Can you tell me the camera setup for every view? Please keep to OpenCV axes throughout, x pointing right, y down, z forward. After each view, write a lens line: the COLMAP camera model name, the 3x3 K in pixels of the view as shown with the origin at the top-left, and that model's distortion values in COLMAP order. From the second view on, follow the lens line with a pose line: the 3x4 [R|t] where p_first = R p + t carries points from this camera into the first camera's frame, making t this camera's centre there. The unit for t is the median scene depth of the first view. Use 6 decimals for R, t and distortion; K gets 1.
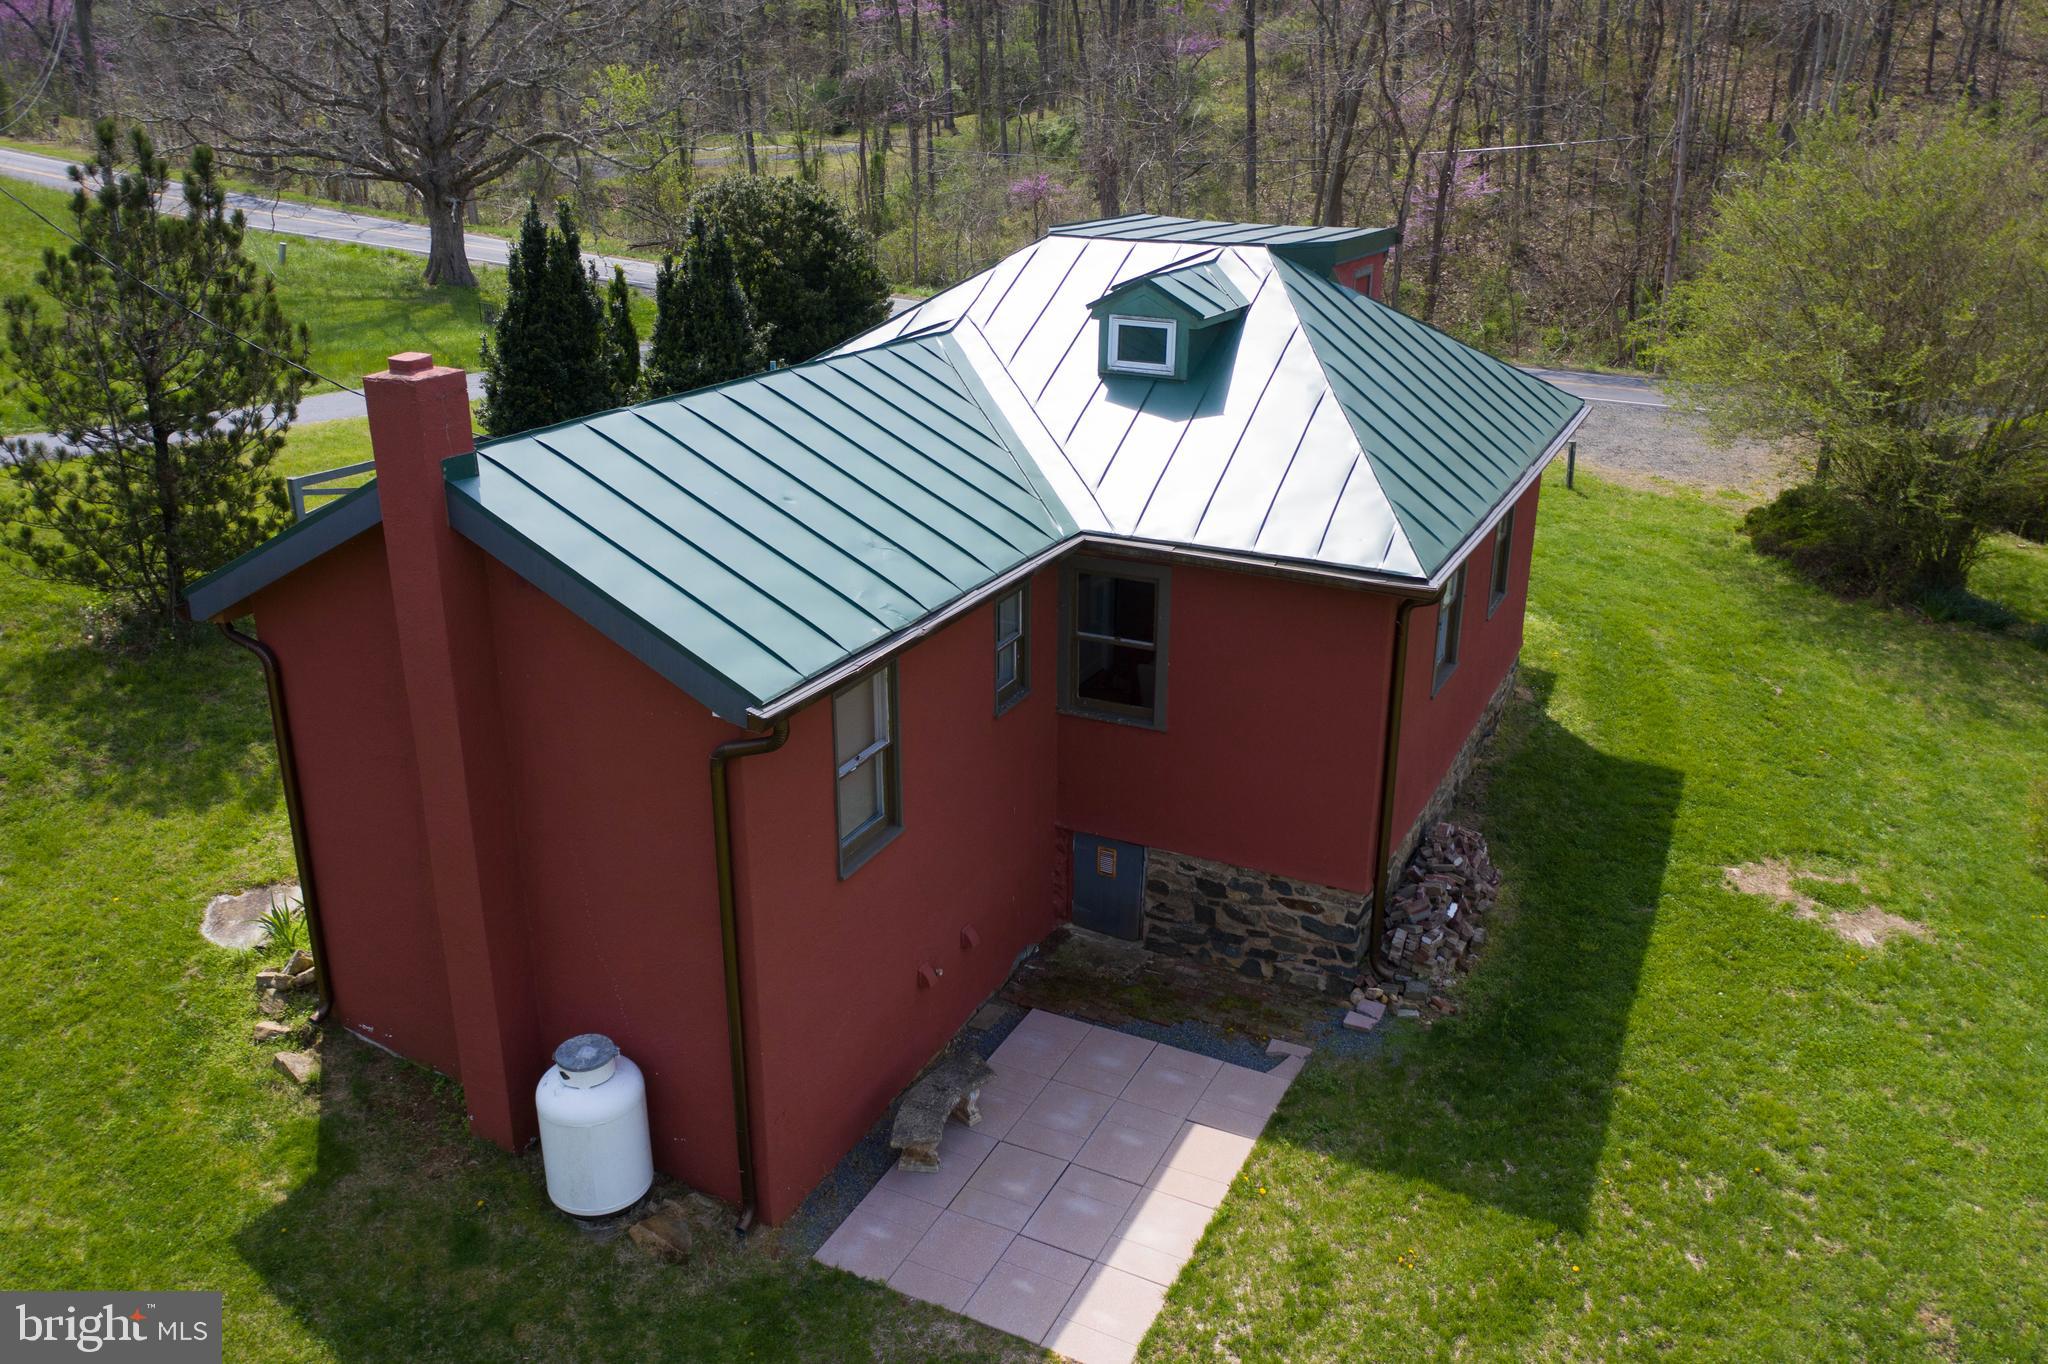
lens RADIAL K [[1618.4, 0, 1019.0], [0, 1618.4, 681.9], [0, 0, 1]] dist [-0.027271, 0.018908]
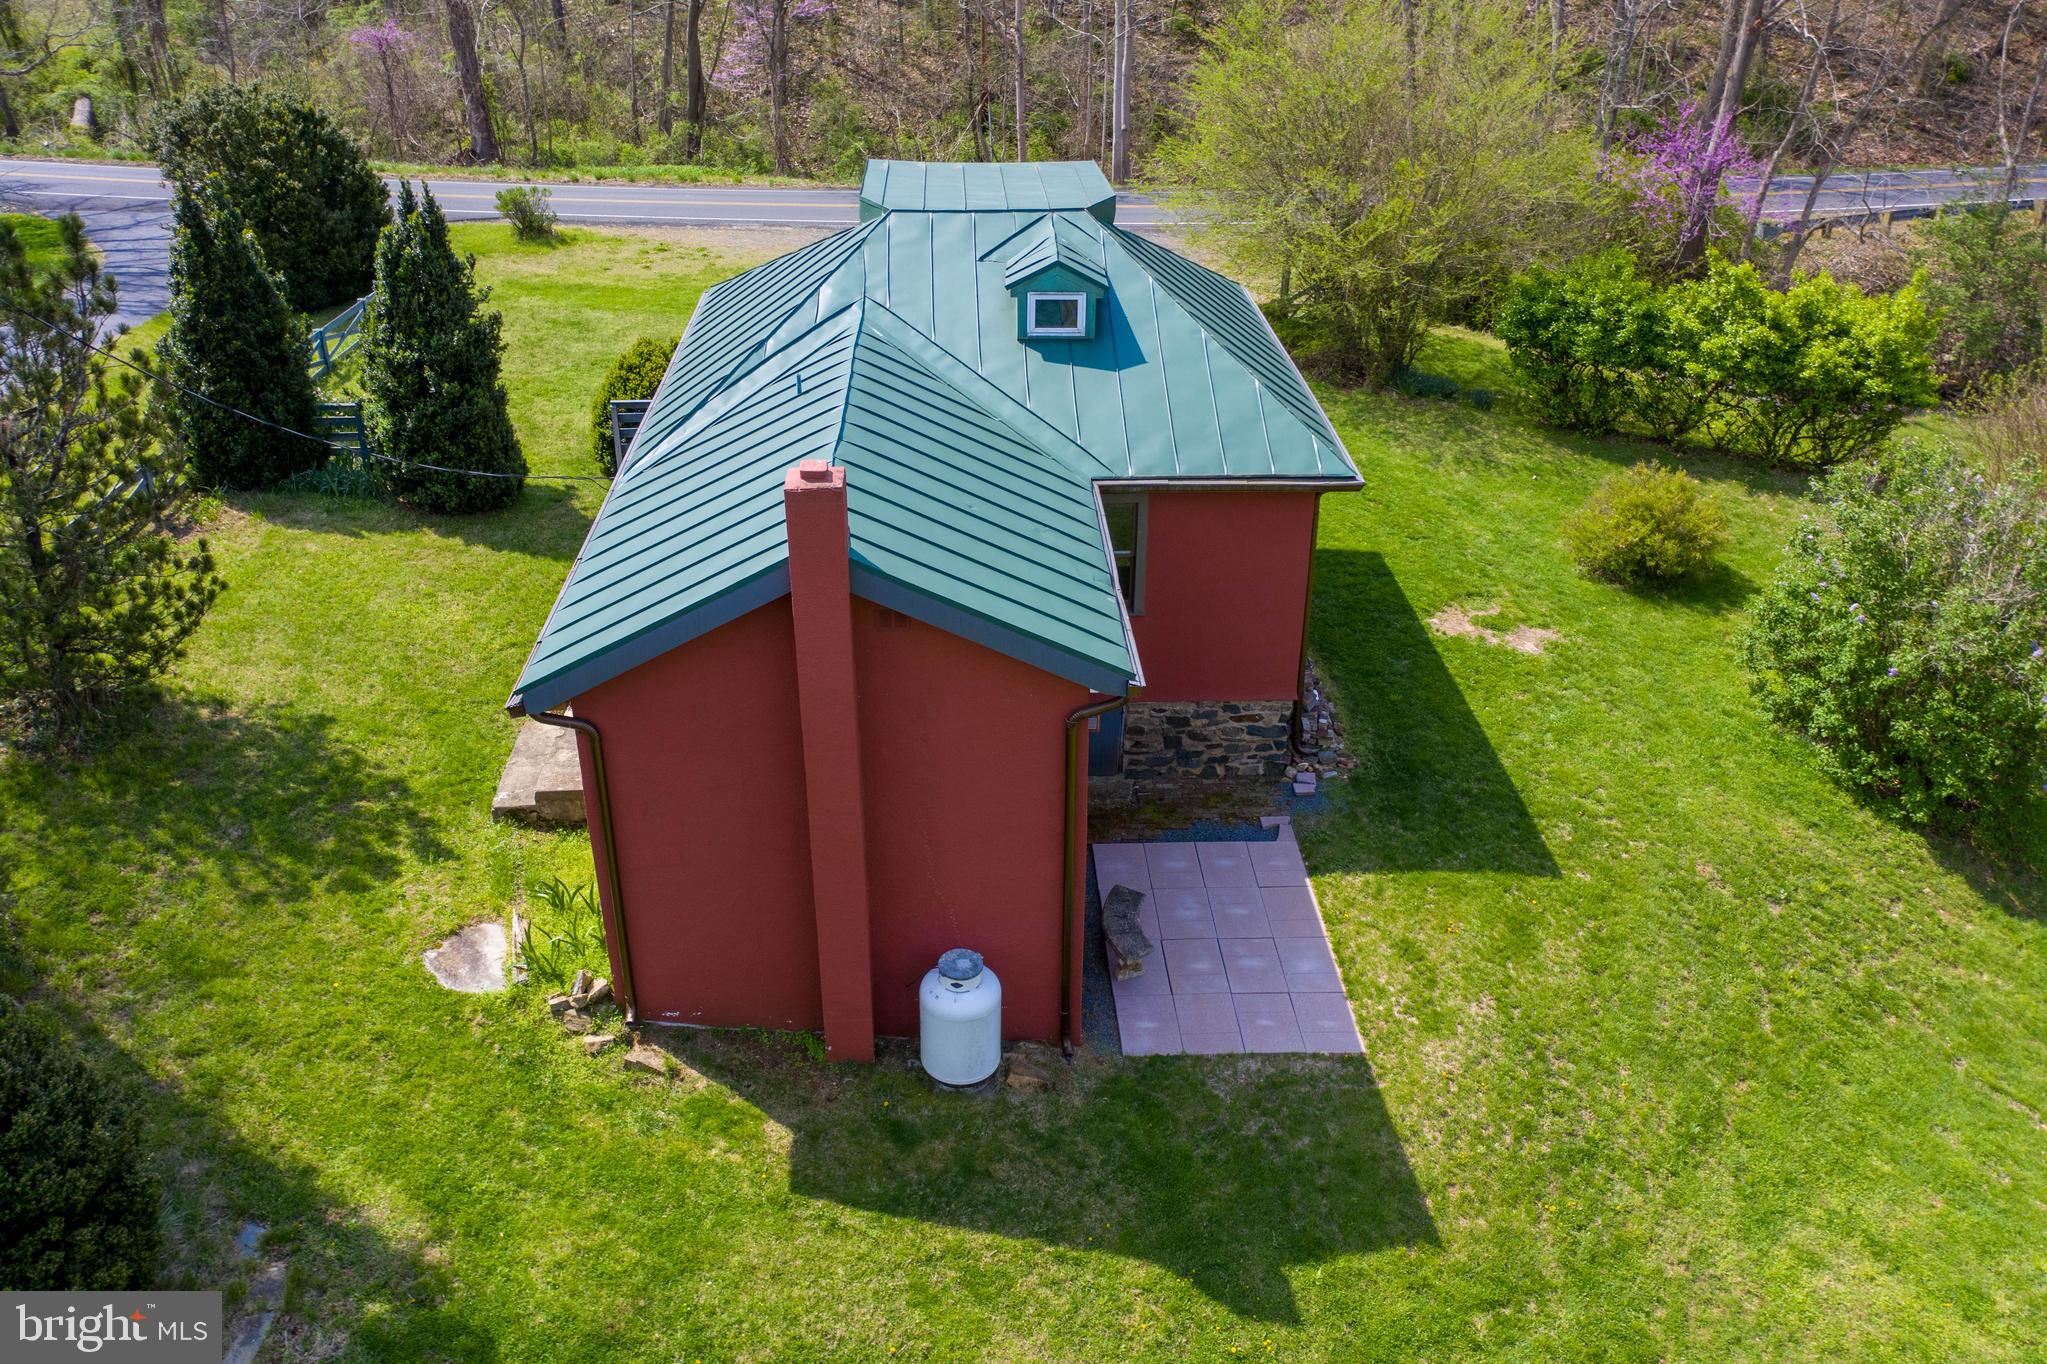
lens RADIAL K [[1617.6, 0, 1031.2], [0, 1617.6, 684.5], [0, 0, 1]] dist [-0.027271, 0.018908]
pose [[0.871847, -0.231158, 0.431797, -0.555534], [0.168568, 0.969377, 0.178588, -0.160635], [-0.459856, -0.082915, 0.884114, -0.118009]]
